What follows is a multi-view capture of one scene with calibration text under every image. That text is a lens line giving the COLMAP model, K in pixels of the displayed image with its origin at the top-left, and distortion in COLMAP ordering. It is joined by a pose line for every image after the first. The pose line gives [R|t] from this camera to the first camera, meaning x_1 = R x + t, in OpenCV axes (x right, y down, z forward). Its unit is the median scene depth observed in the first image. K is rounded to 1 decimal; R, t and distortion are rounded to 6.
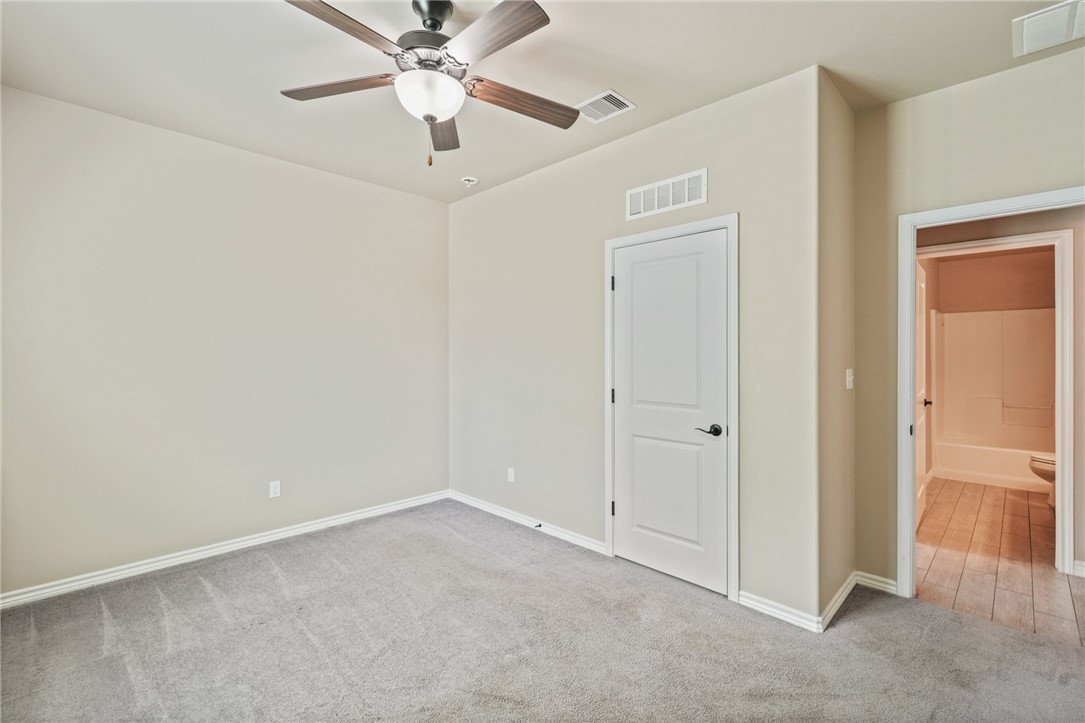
lens RADIAL K [[480.7, 0, 542.6], [0, 480.7, 356.1], [0, 0, 1]] dist [0.002827, 0.000344]
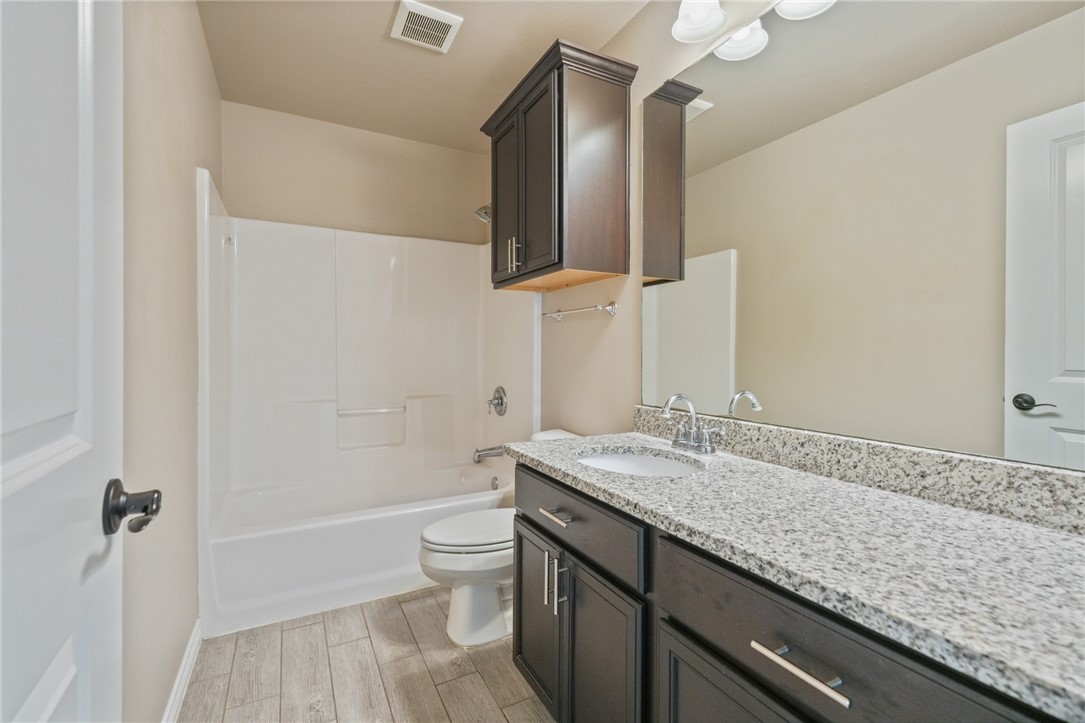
lens RADIAL K [[480.7, 0, 542.5], [0, 480.7, 356.4], [0, 0, 1]] dist [0.002827, 0.000344]
pose [[0.290484, 0.002892, 0.956876, 0.699889], [-0.006679, 0.999977, -0.000995, 0.054795], [-0.956857, -0.006102, 0.290496, 0.846154]]
